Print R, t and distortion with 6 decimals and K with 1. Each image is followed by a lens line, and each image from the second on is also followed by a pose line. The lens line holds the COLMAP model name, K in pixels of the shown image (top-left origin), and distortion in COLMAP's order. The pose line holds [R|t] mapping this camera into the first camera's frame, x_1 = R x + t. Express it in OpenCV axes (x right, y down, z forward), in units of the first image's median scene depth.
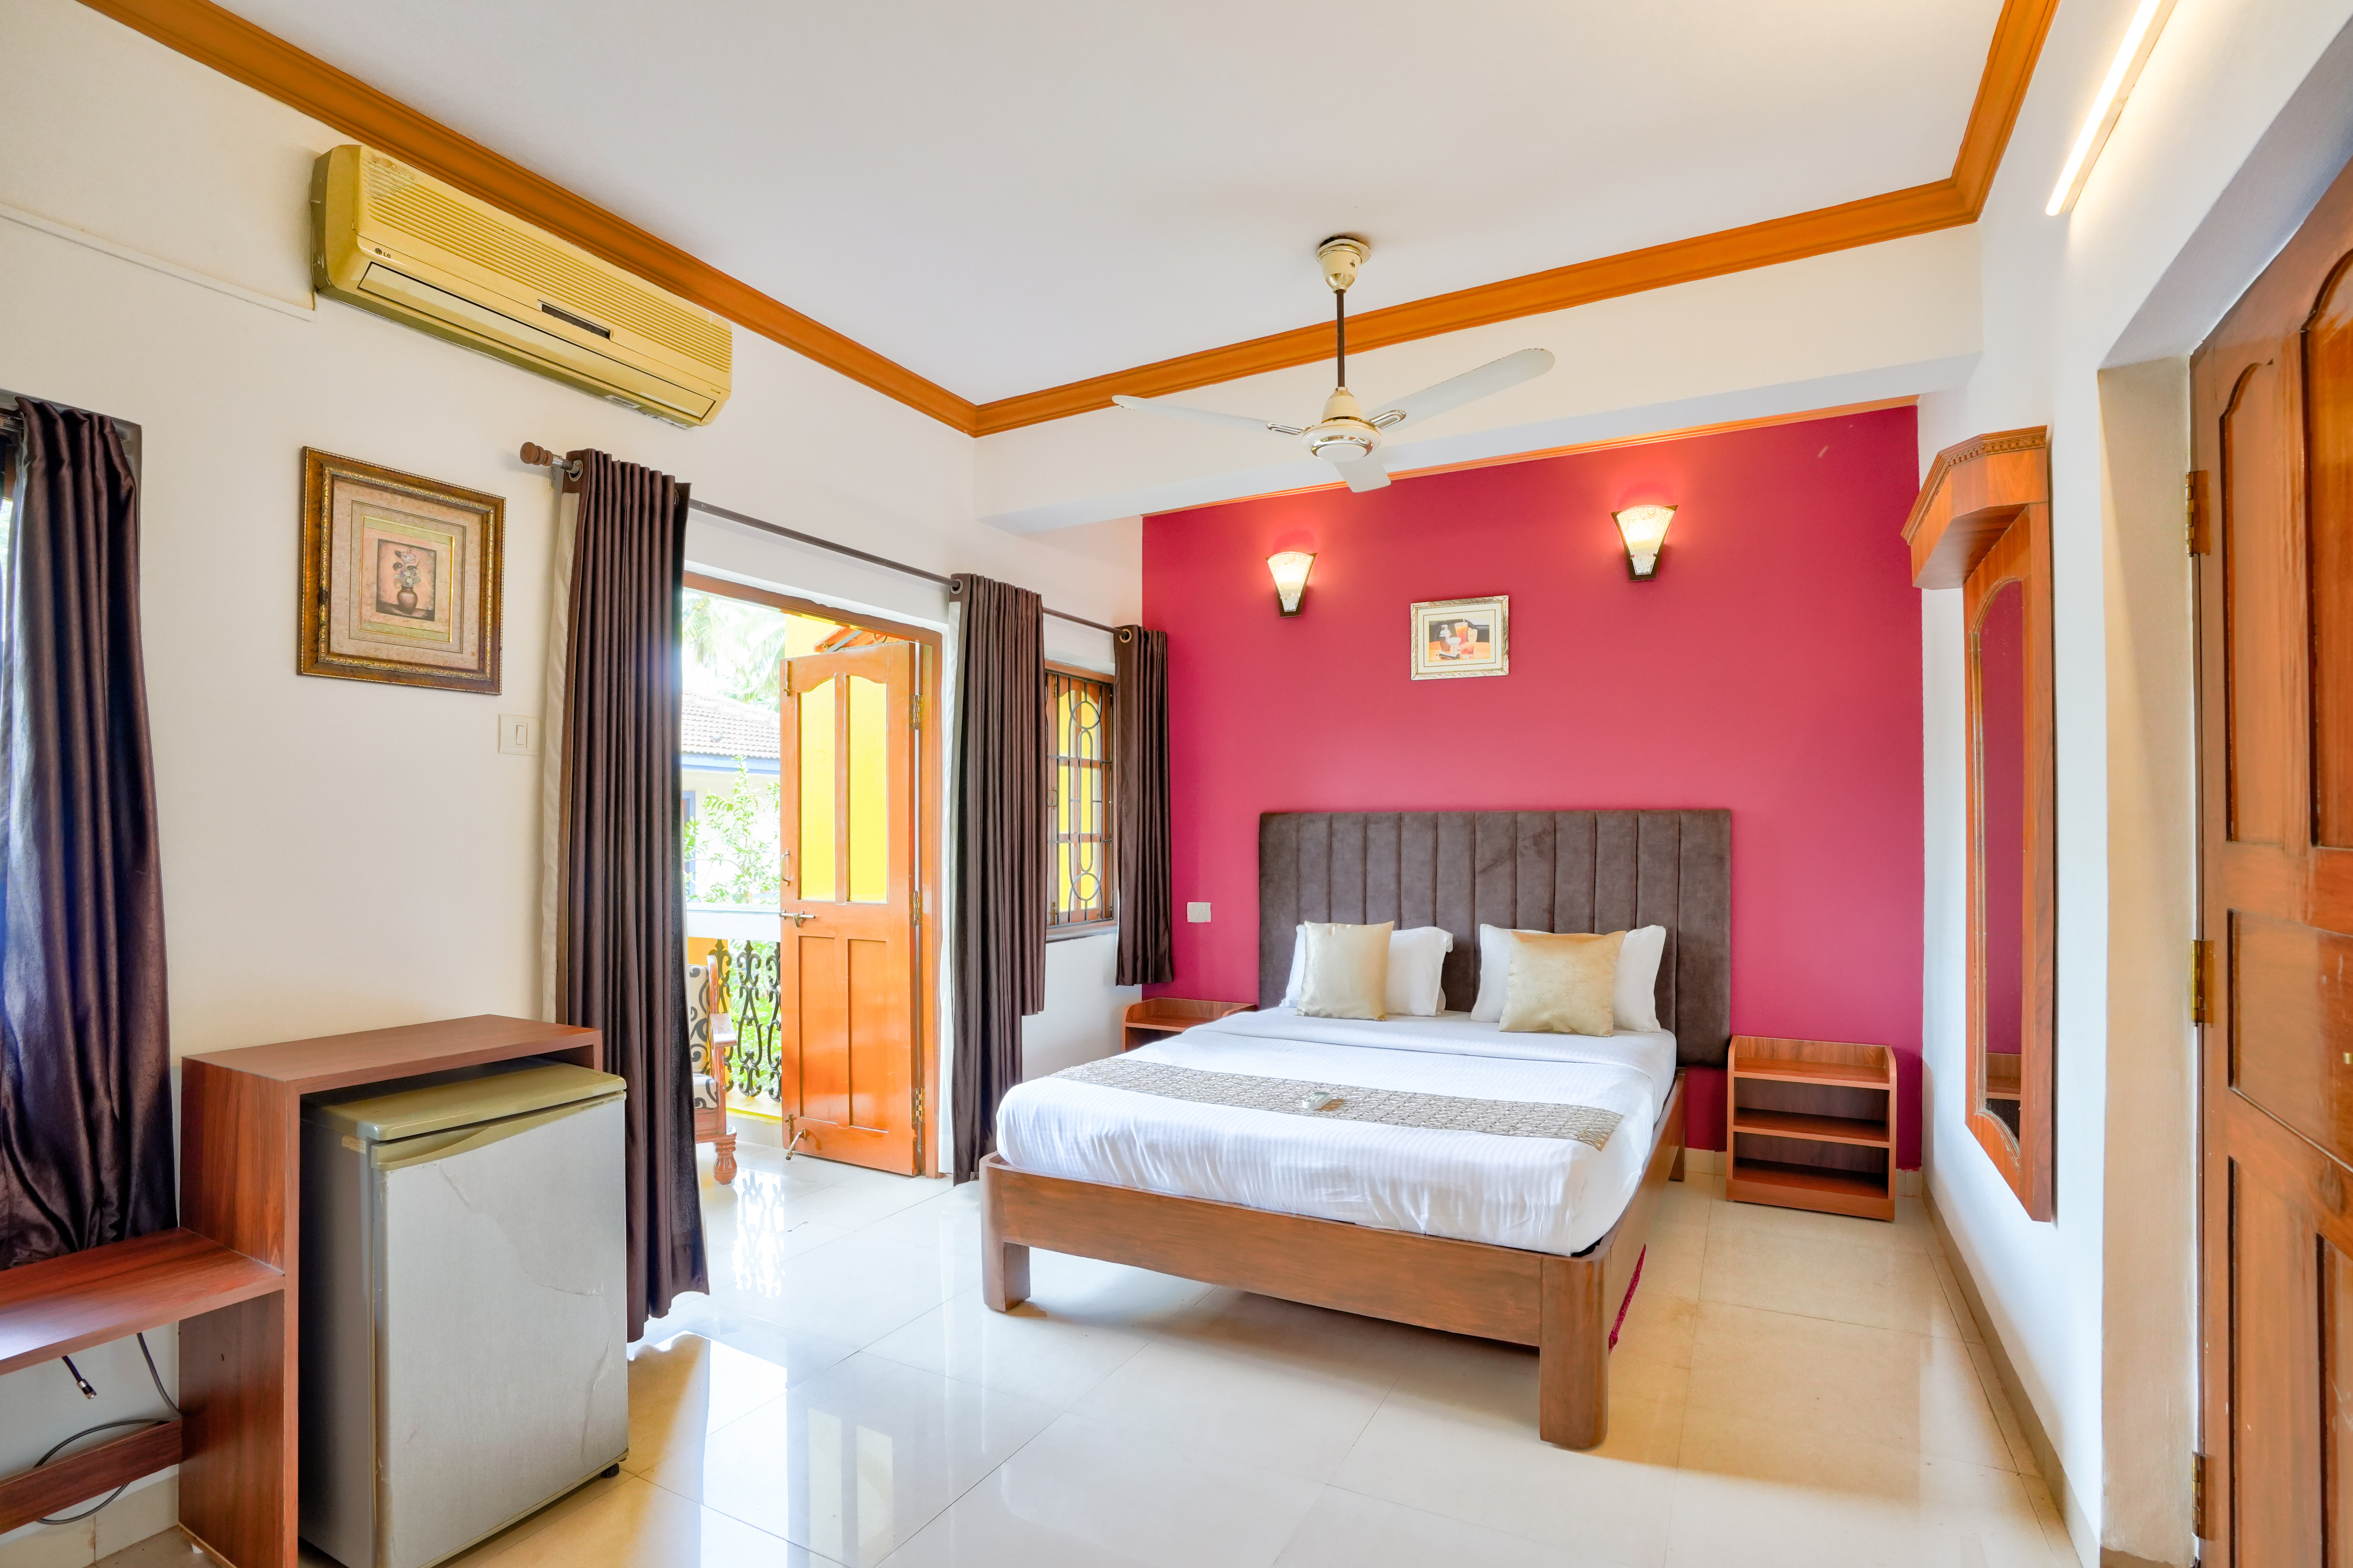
lens RADIAL K [[1105.2, 0, 1222.1], [0, 1105.2, 824.3], [0, 0, 1]] dist [-0.059083, 0.021129]
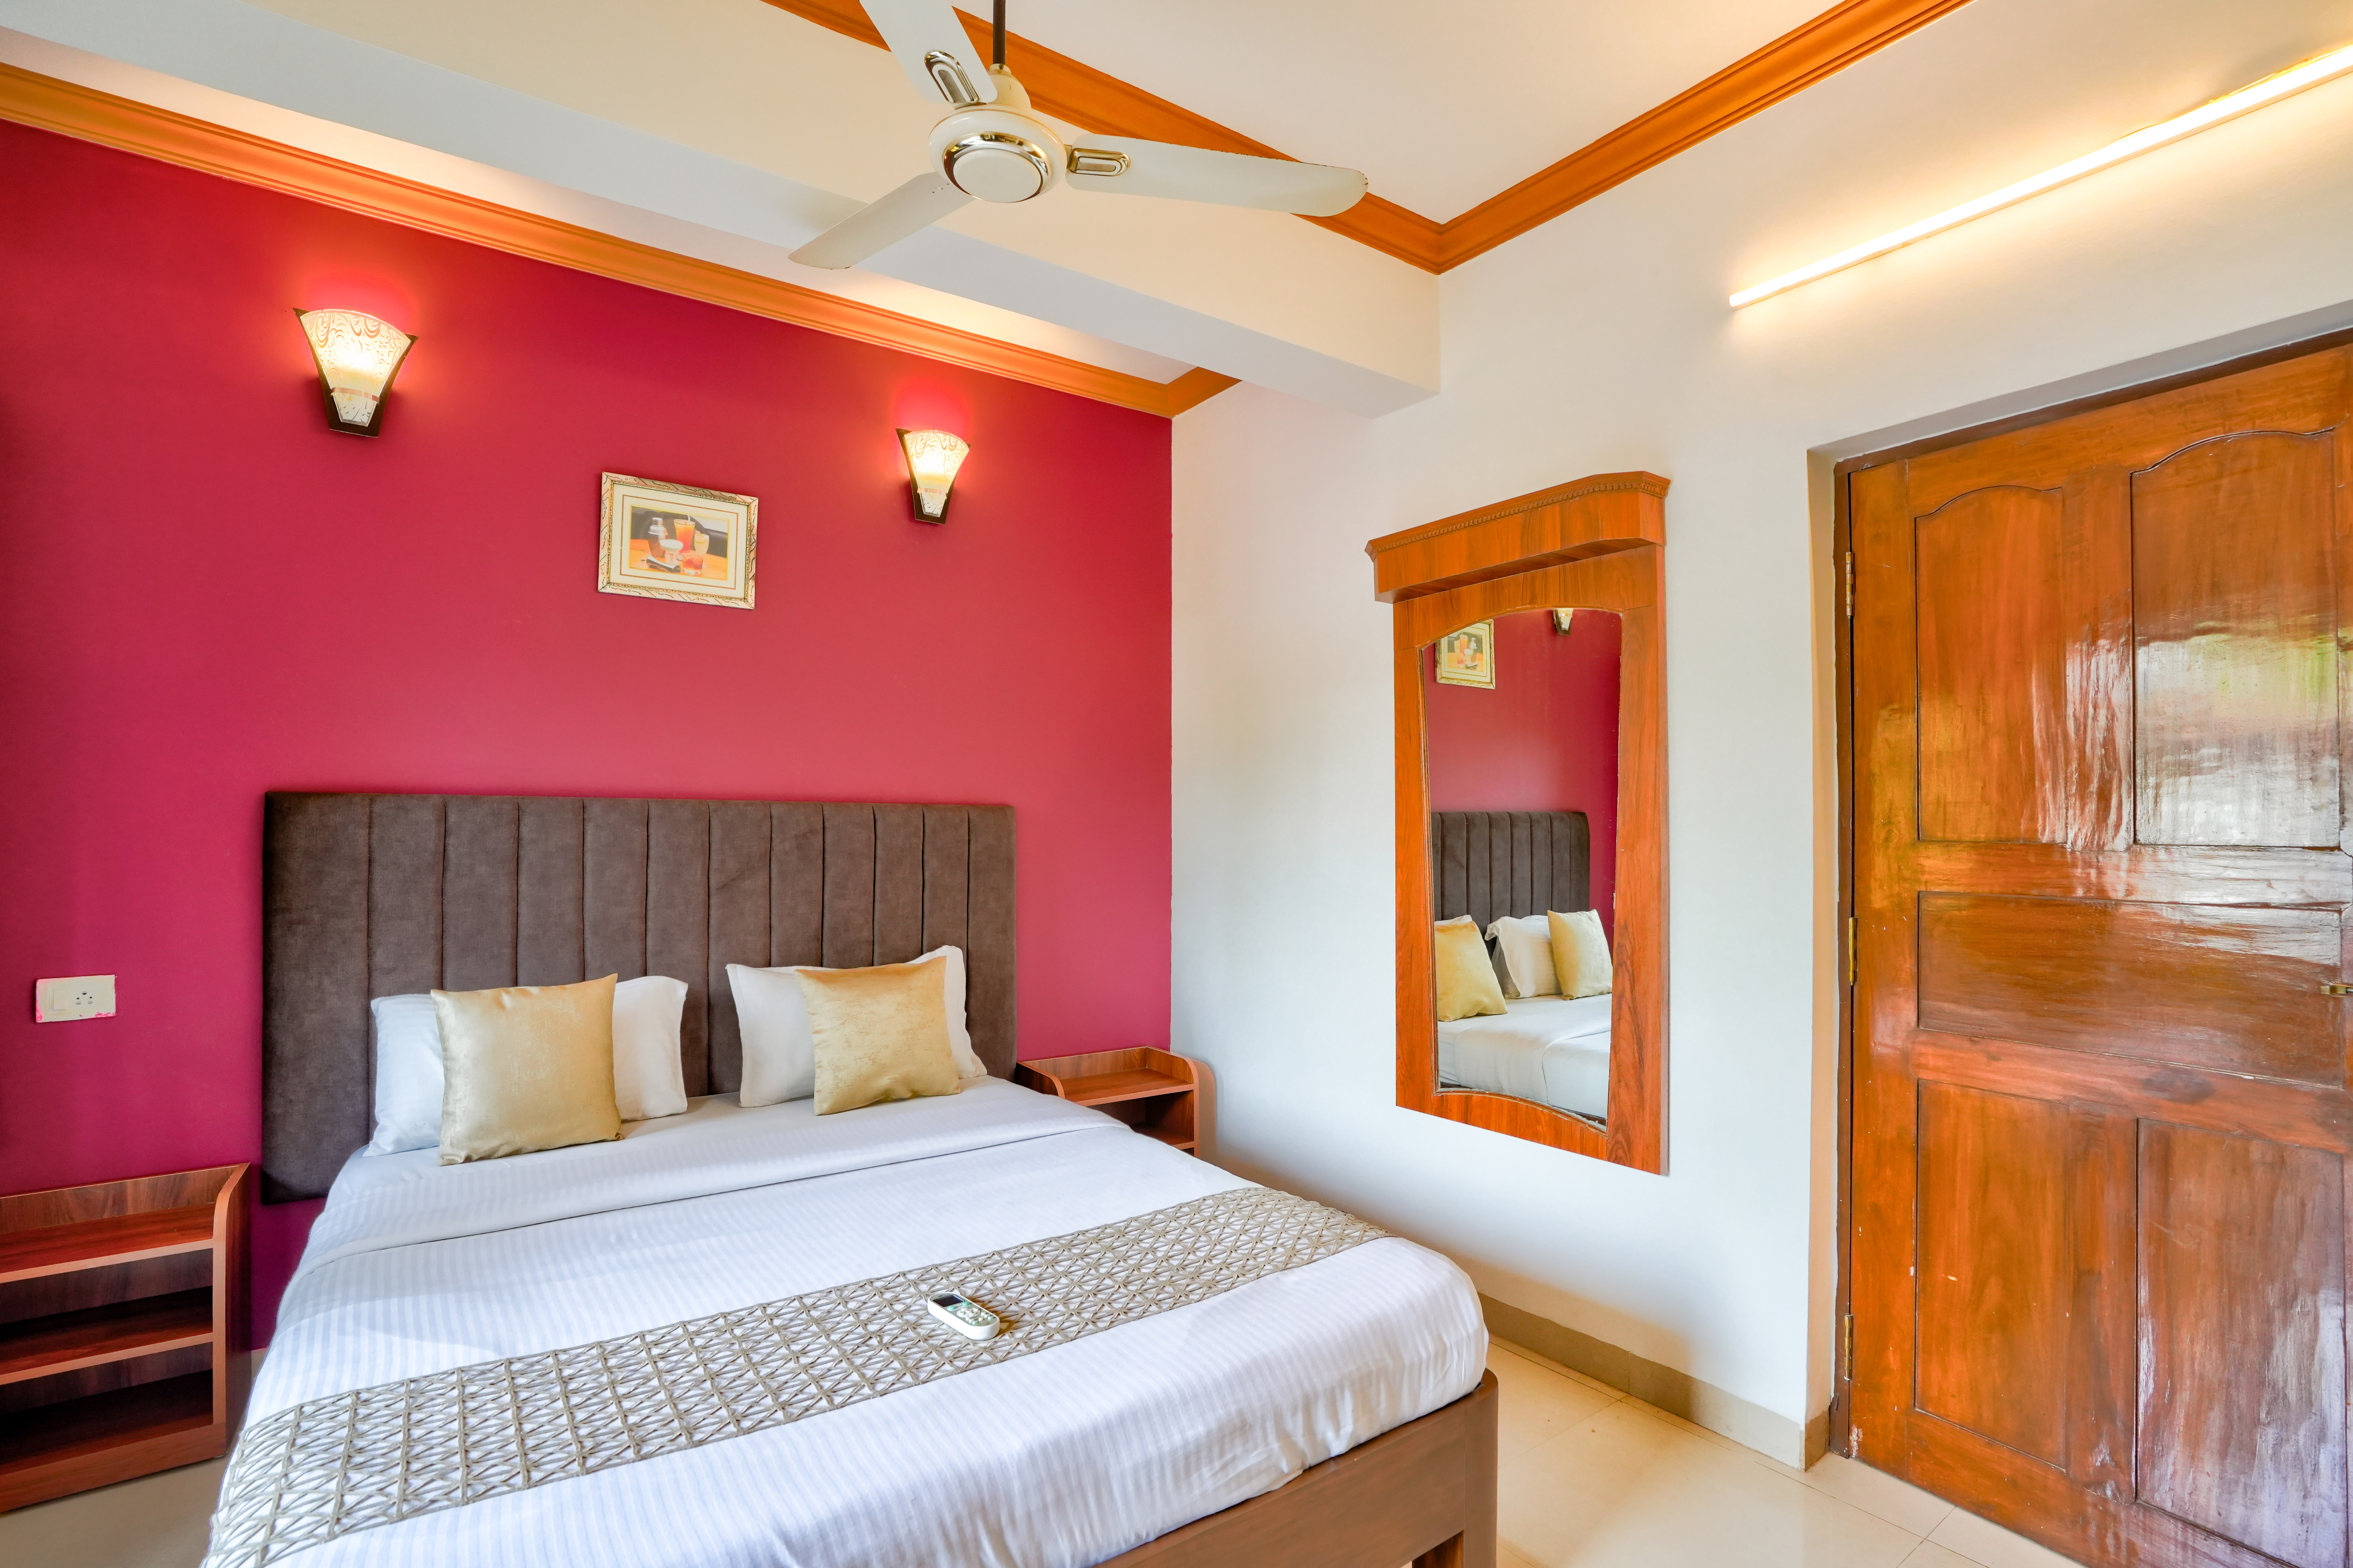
lens RADIAL K [[1105.2, 0, 1198.0], [0, 1105.2, 807.2], [0, 0, 1]] dist [-0.059083, 0.021129]
pose [[0.463768, 0.019441, 0.885743, -0.242038], [-0.008487, 0.999811, -0.017501, 0.002006], [-0.885916, 0.000599, 0.463845, 0.441749]]
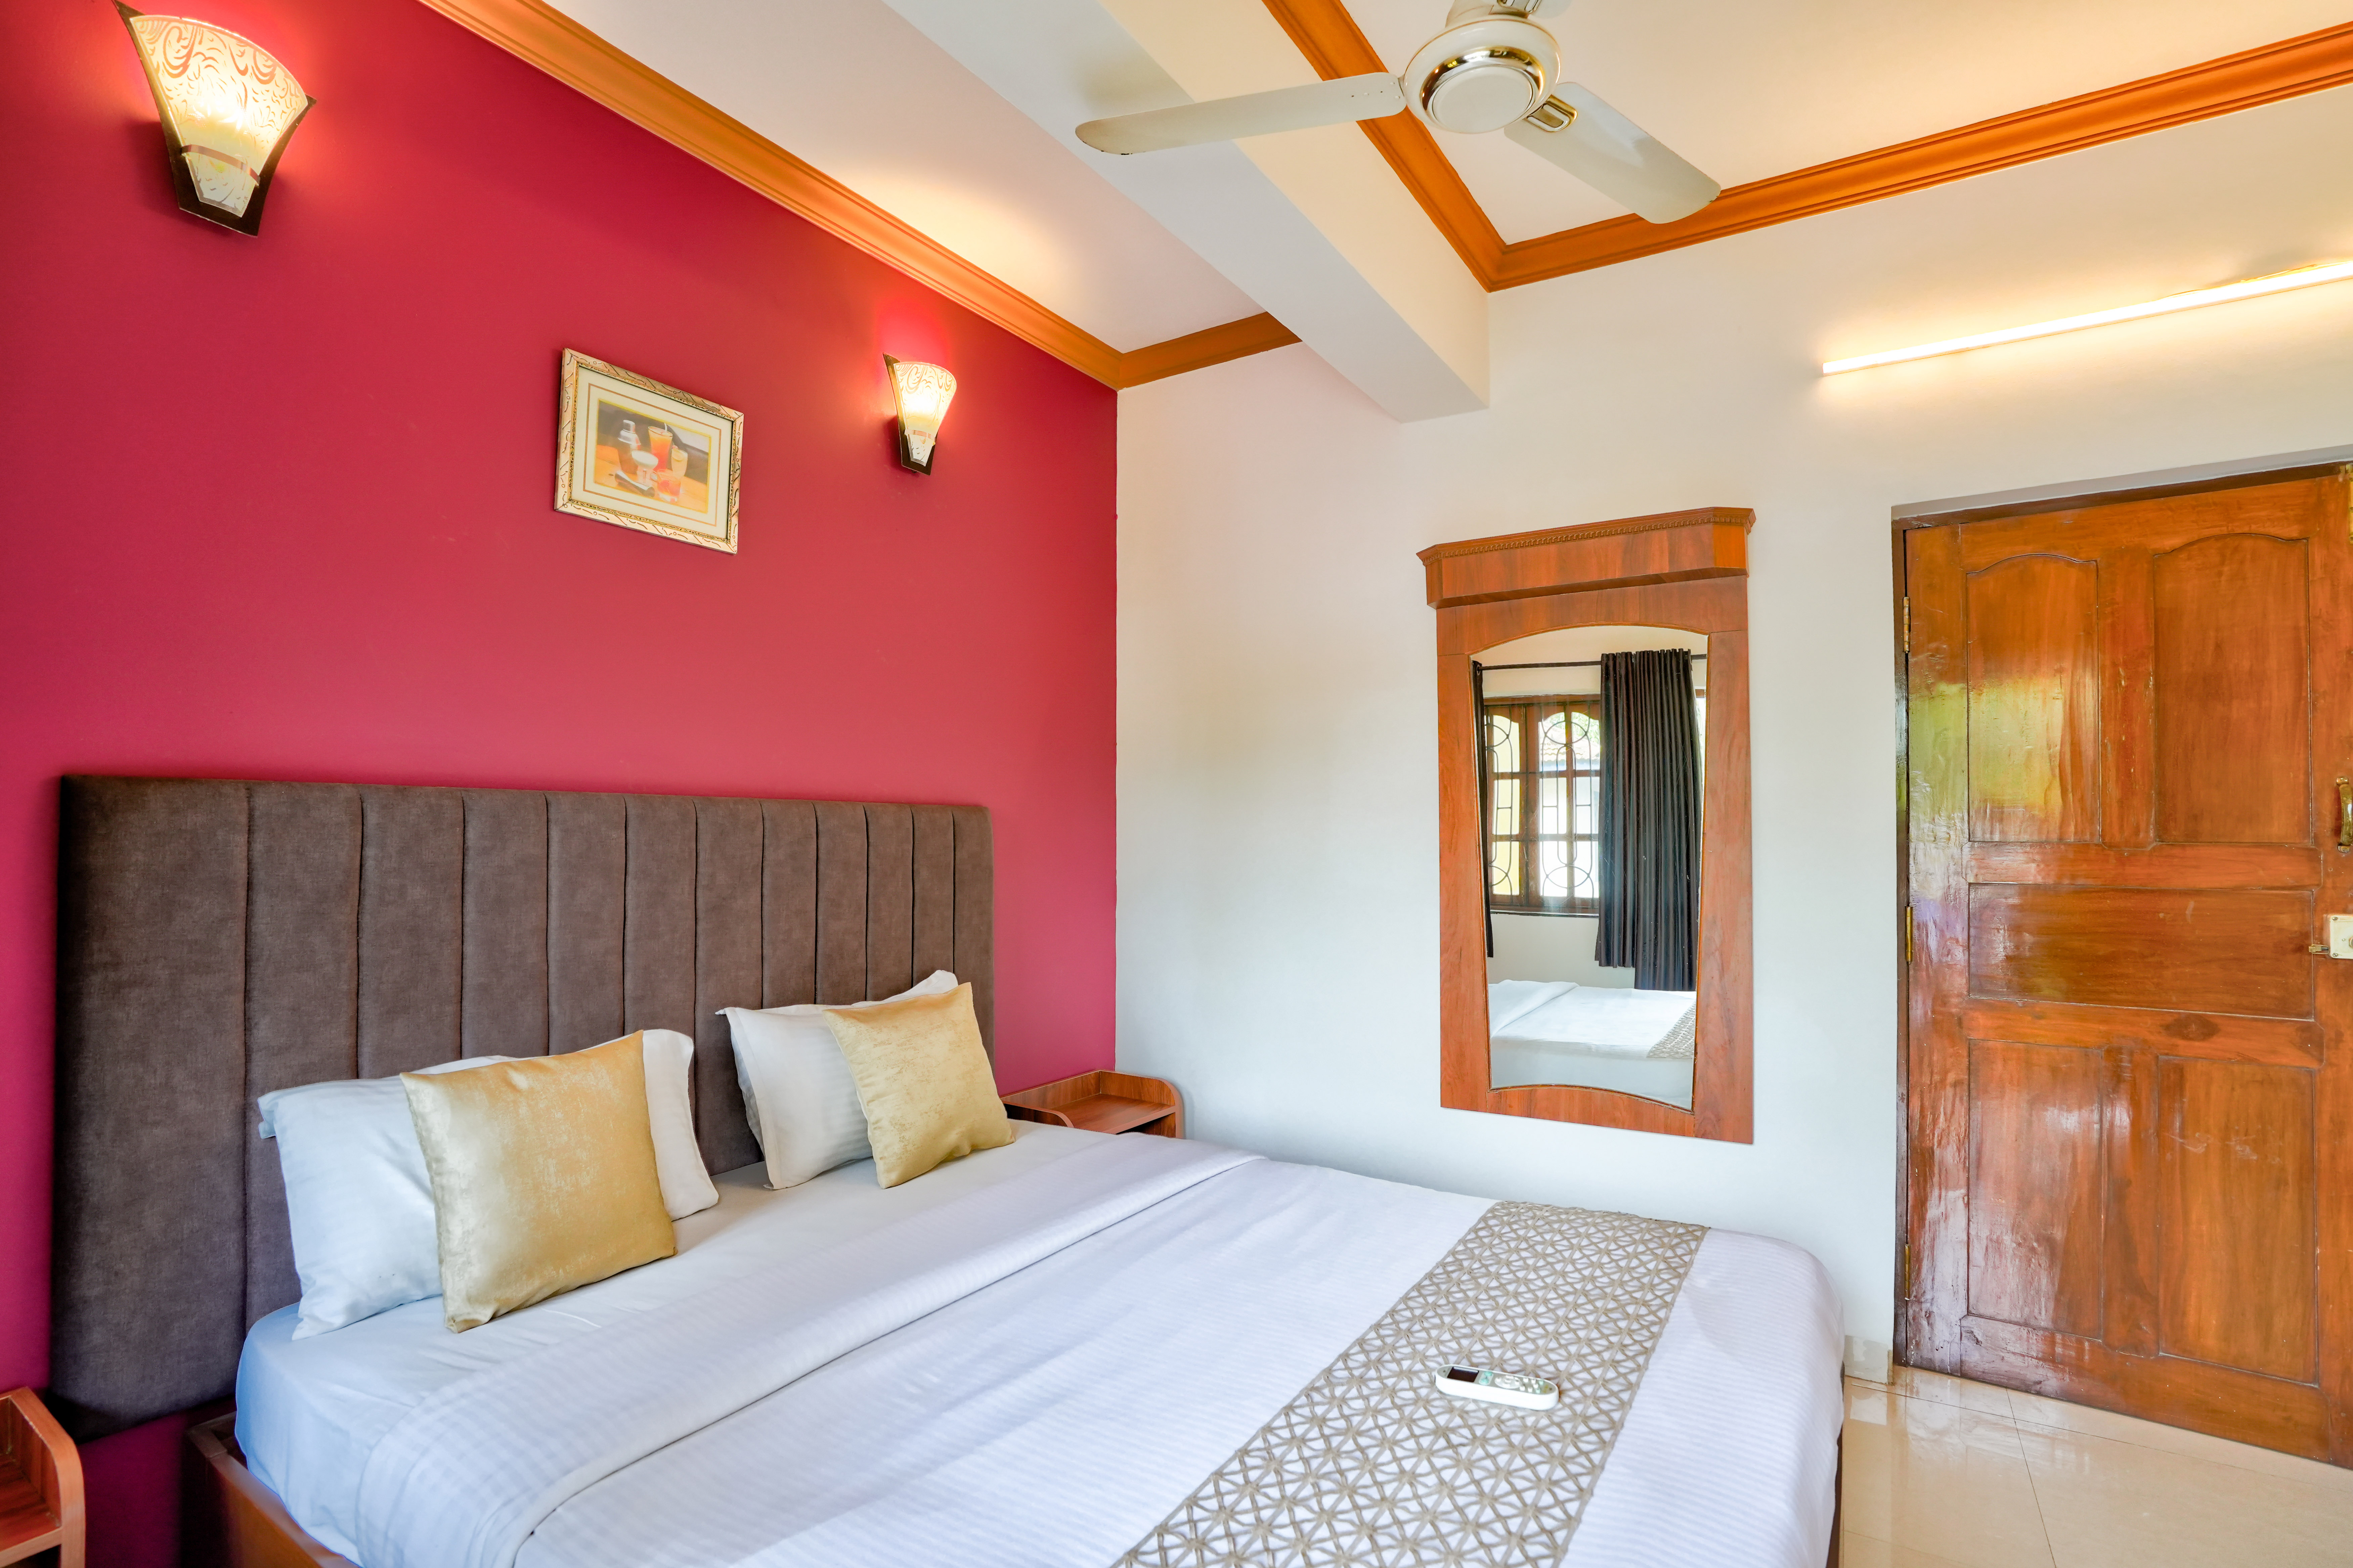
lens RADIAL K [[1105.1, 0, 1172.7], [0, 1105.1, 810.8], [0, 0, 1]] dist [-0.059083, 0.021129]
pose [[0.089066, 0.021047, 0.995803, -0.283928], [-0.007267, 0.999764, -0.020481, 0.004482], [-0.995999, -0.005413, 0.089198, 0.768210]]
